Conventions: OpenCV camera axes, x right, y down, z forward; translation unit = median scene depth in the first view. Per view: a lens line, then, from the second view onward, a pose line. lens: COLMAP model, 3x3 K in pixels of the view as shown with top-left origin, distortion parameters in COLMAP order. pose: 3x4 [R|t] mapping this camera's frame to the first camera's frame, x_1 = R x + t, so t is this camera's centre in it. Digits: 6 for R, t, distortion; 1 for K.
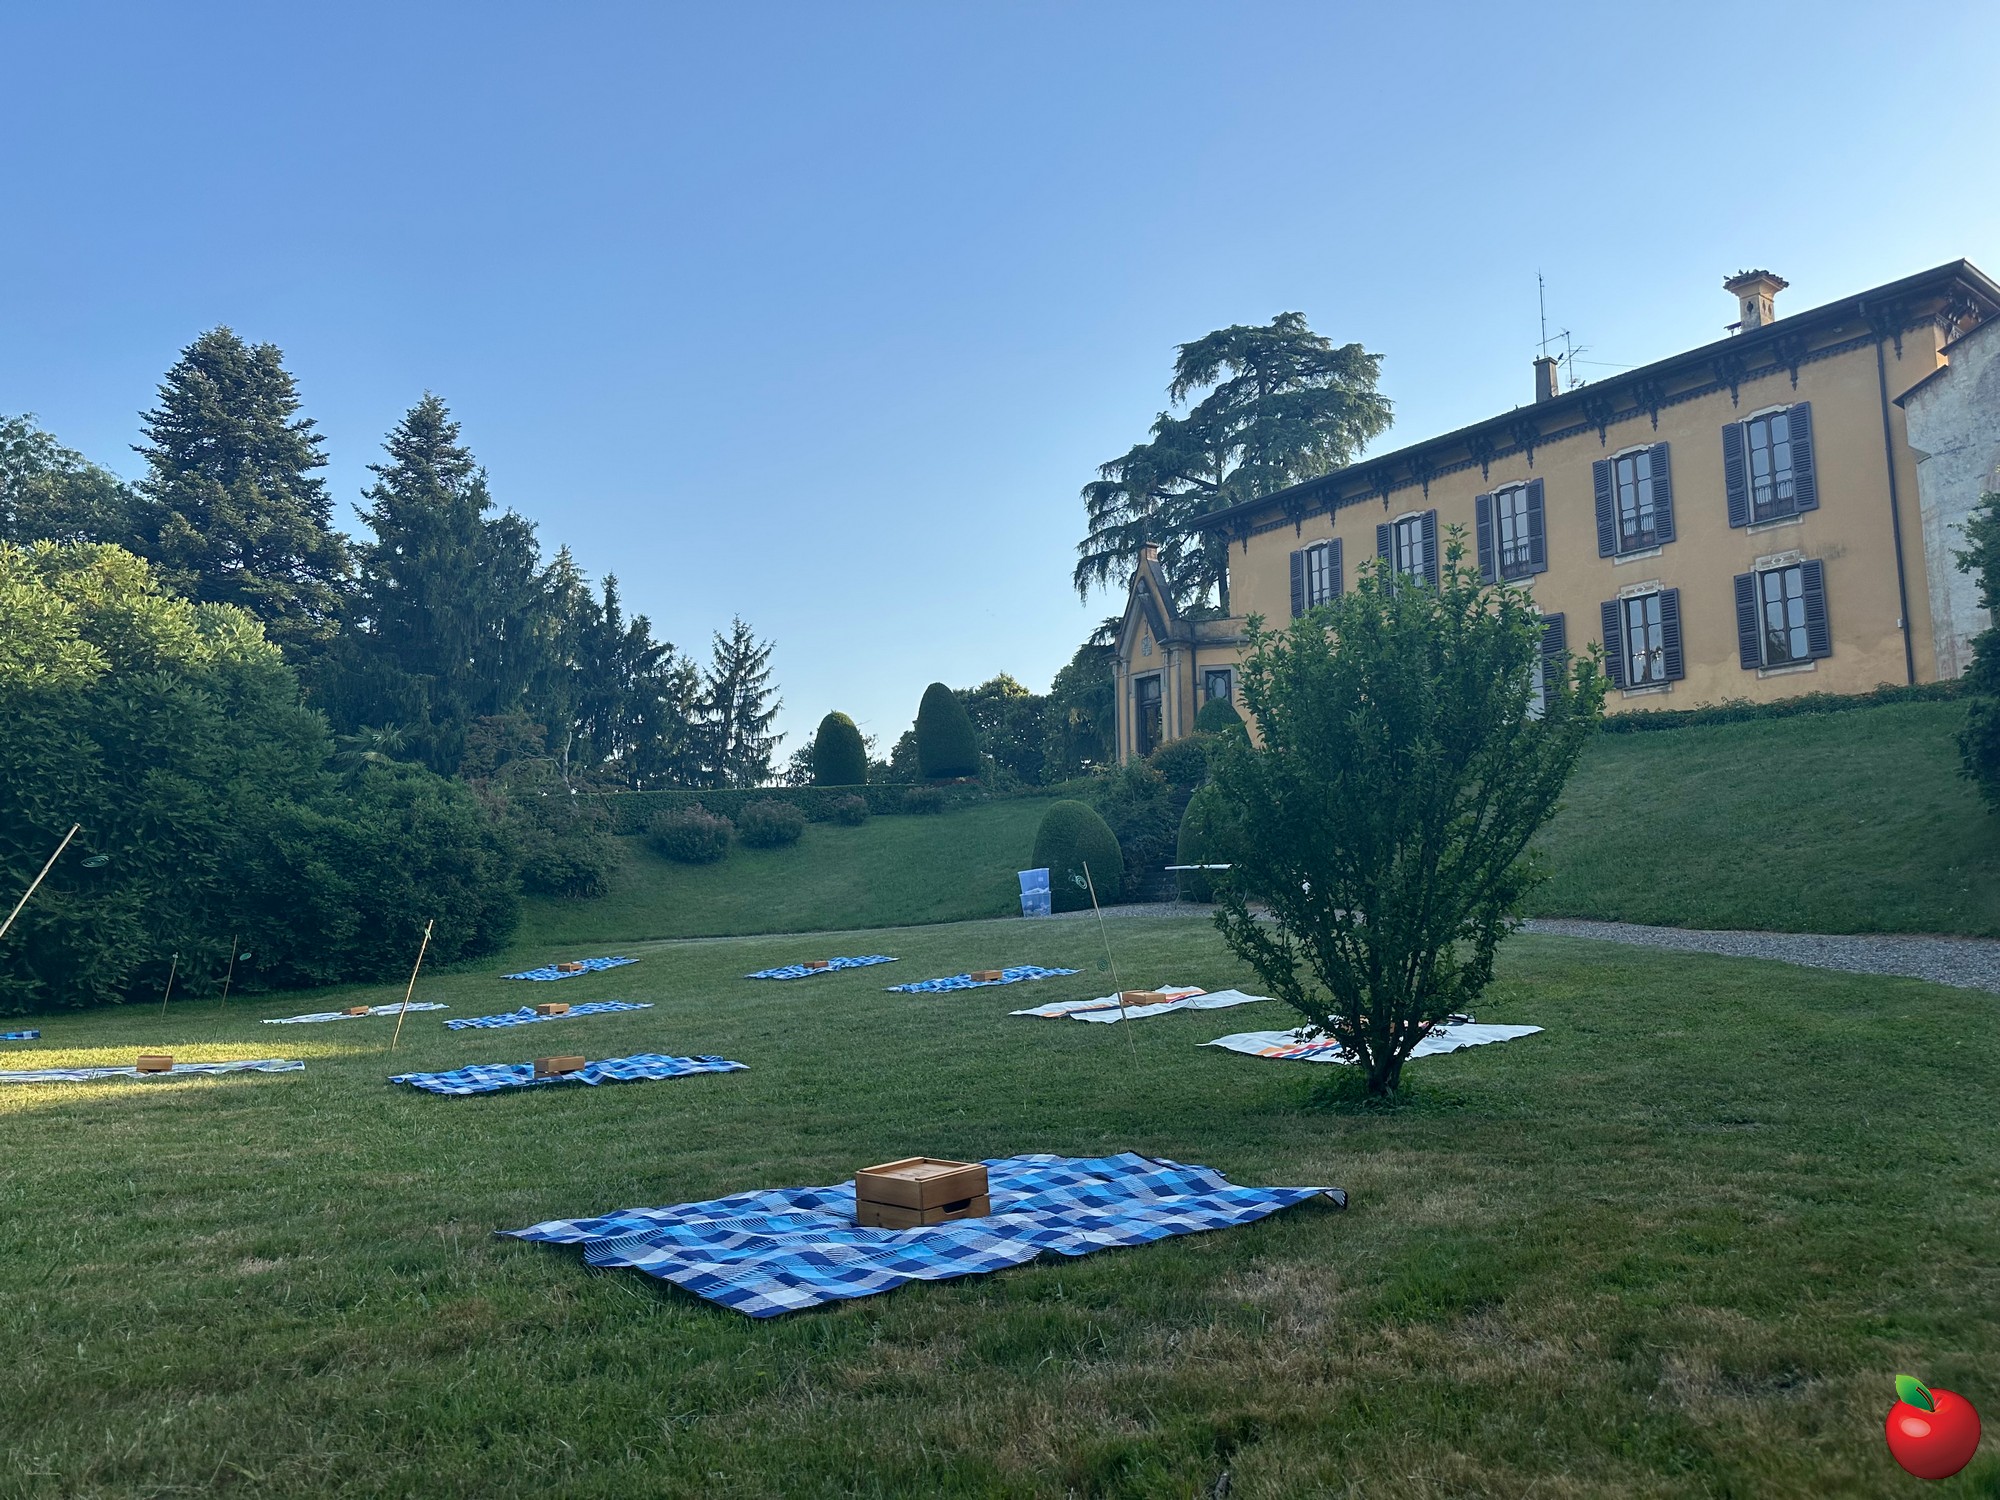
lens RADIAL K [[1401.8, 0, 993.7], [0, 1401.8, 773.5], [0, 0, 1]] dist [0.018171, -0.033387]
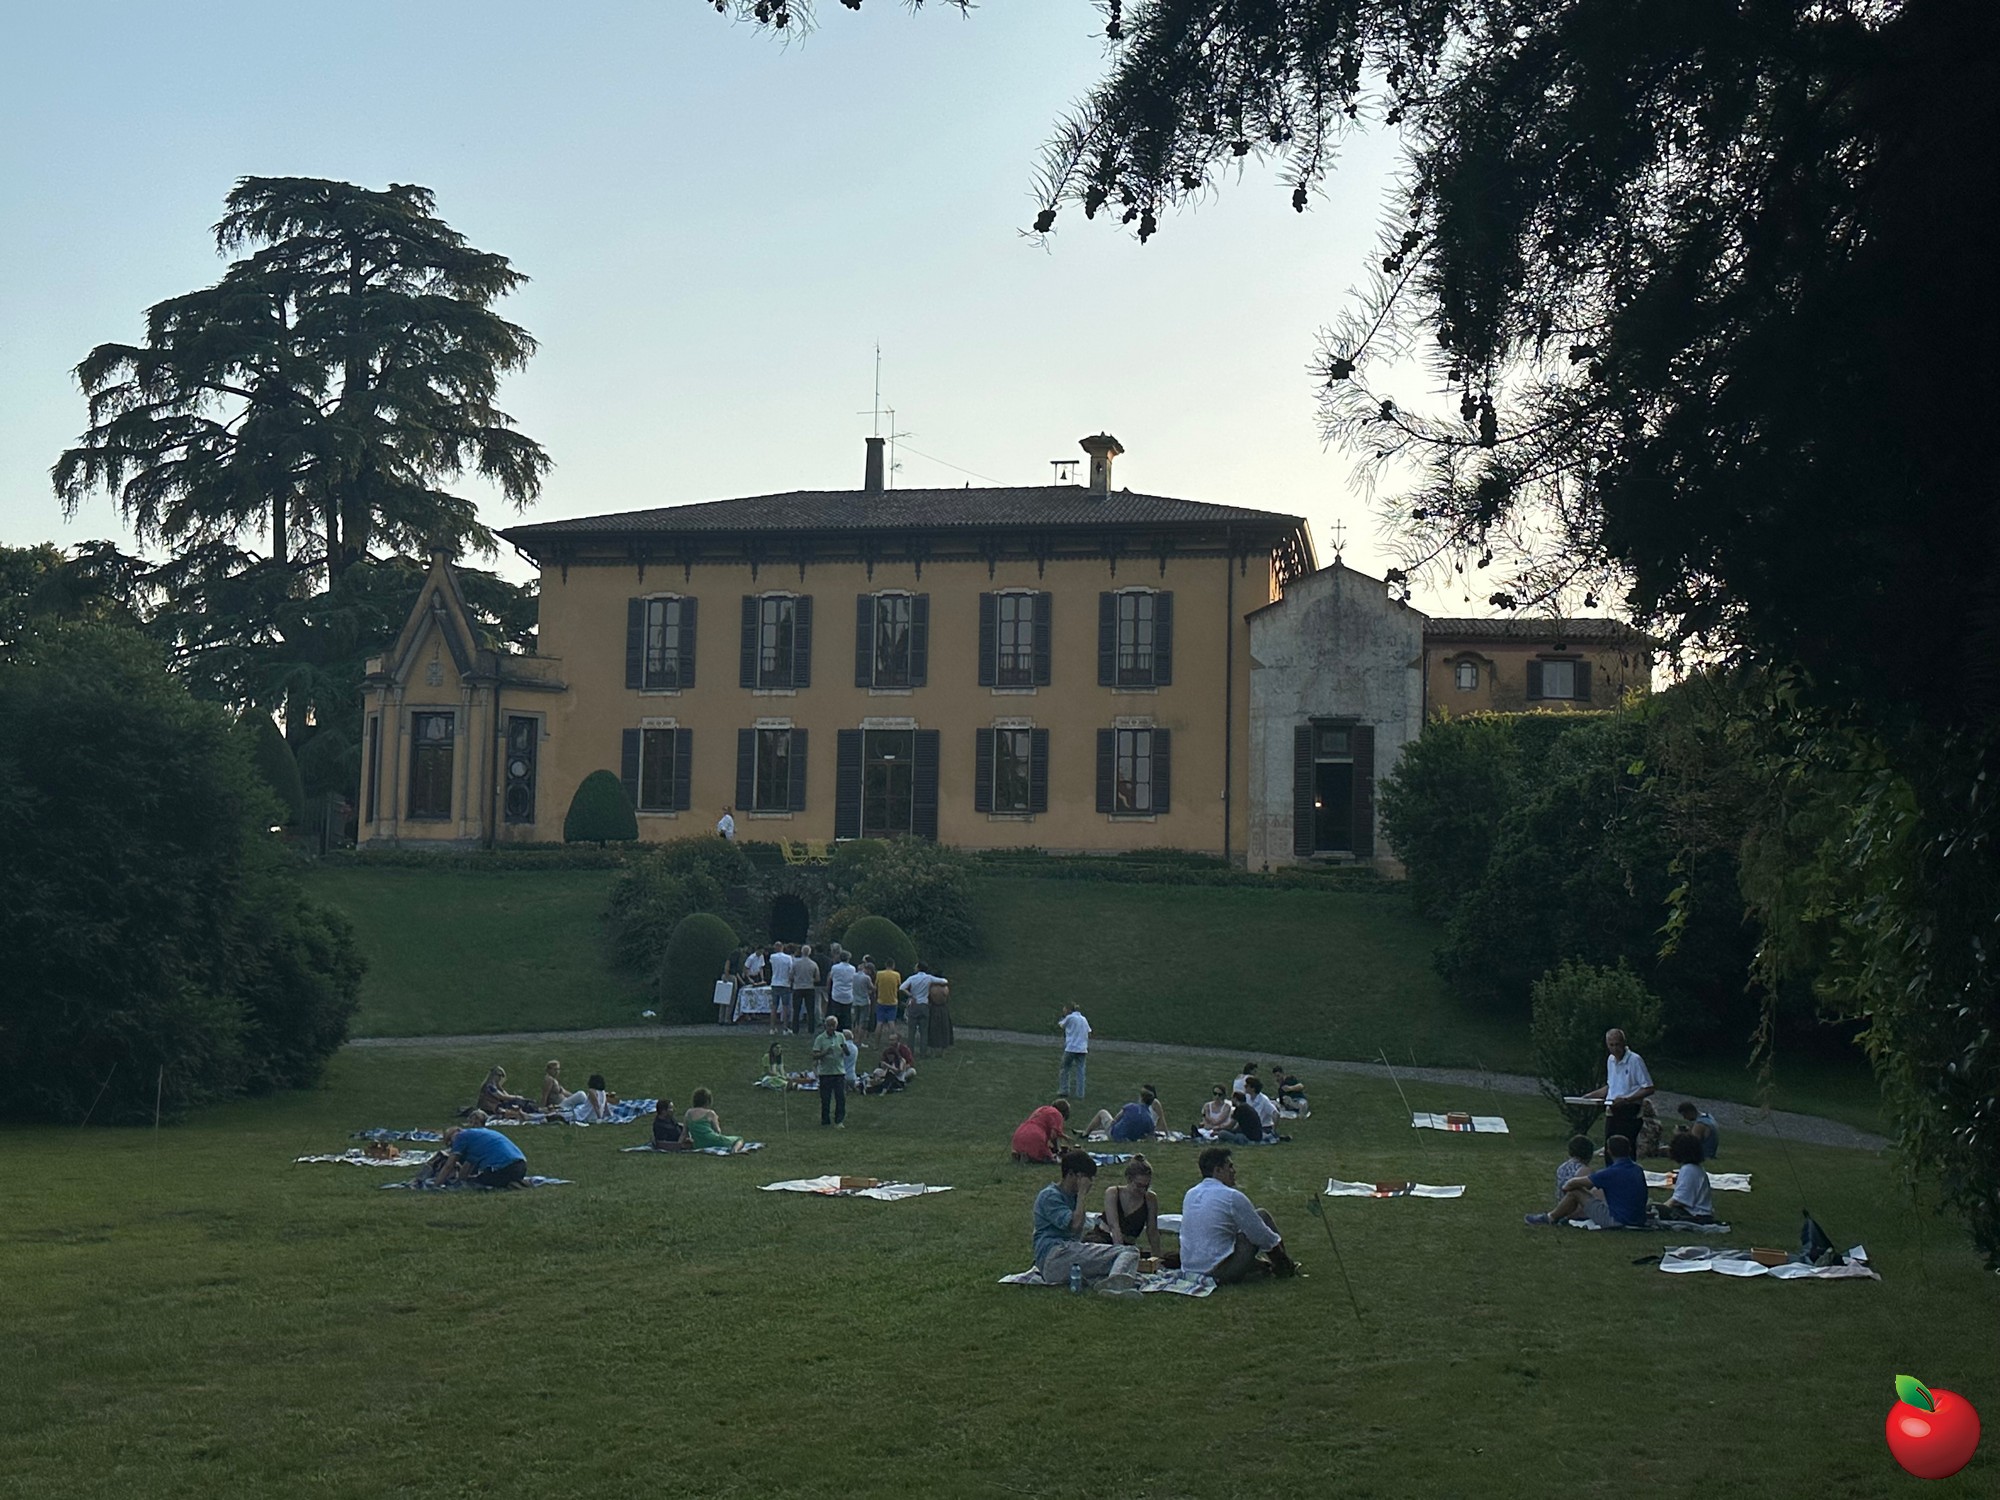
lens RADIAL K [[2413.3, 0, 1000.0], [0, 2413.3, 750.0], [0, 0, 1]] dist [0.111318, 0.004972]
pose [[0.746644, 0.102553, 0.657272, -0.670115], [-0.110270, 0.993457, -0.029744, -0.047273], [-0.656021, -0.050269, 0.753067, -0.341658]]
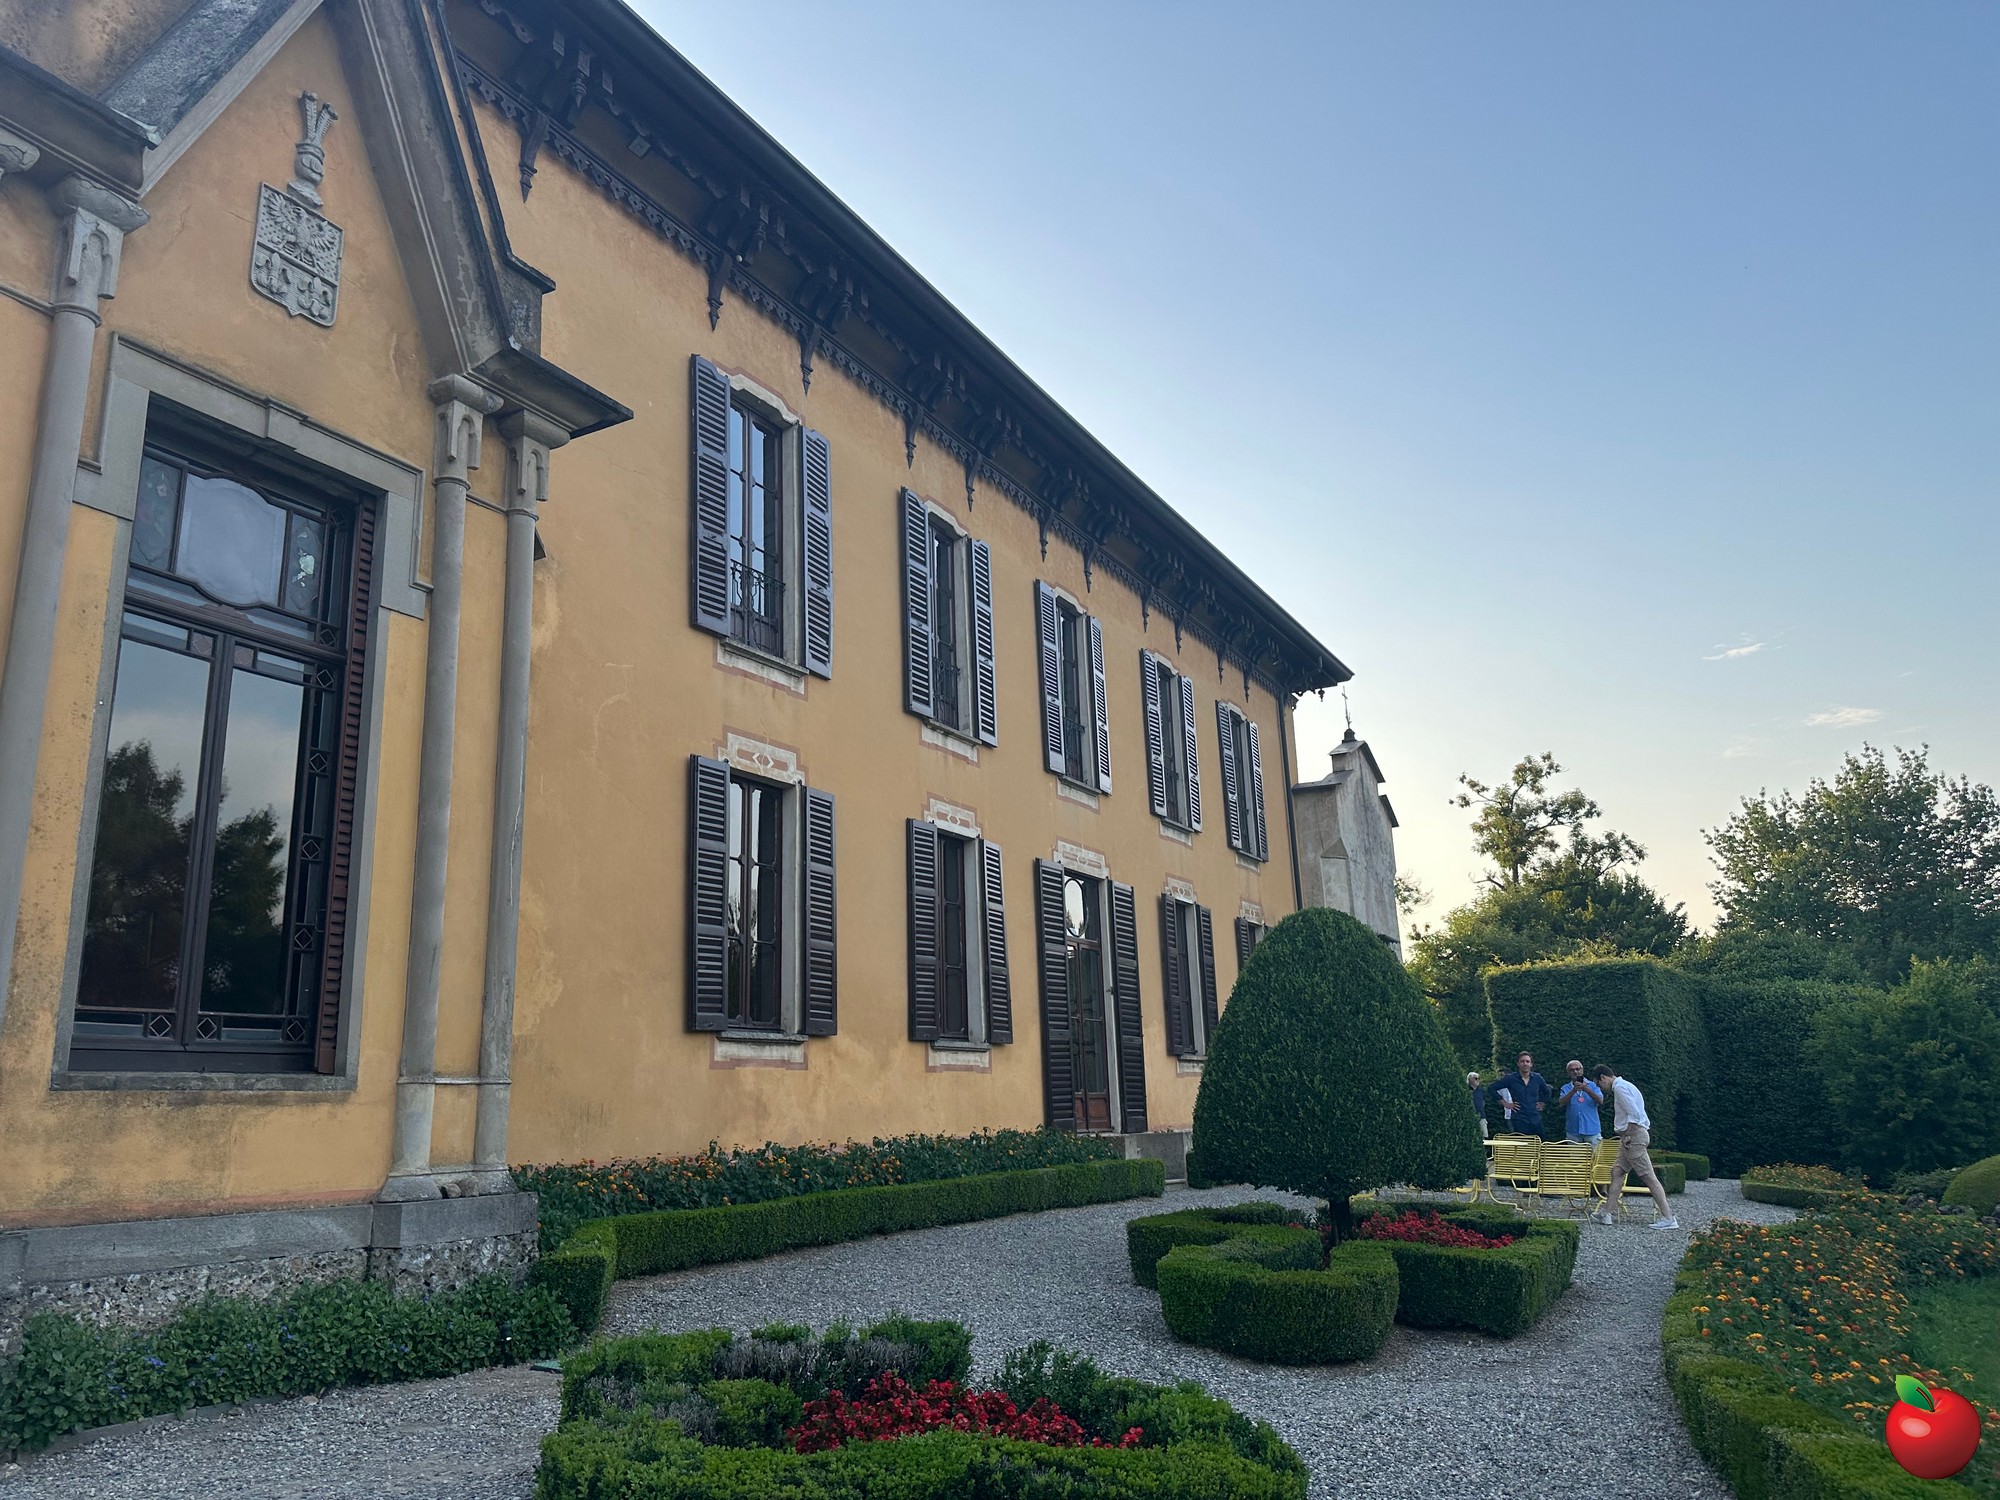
lens RADIAL K [[1390.5, 0, 970.6], [0, 1390.5, 761.2], [0, 0, 1]] dist [0.109079, -0.173807]
pose [[-0.366772, 0.251059, 0.895794, -0.045071], [-0.076045, 0.951585, -0.297830, -0.000066], [-0.927198, -0.177357, -0.329923, 1.132342]]
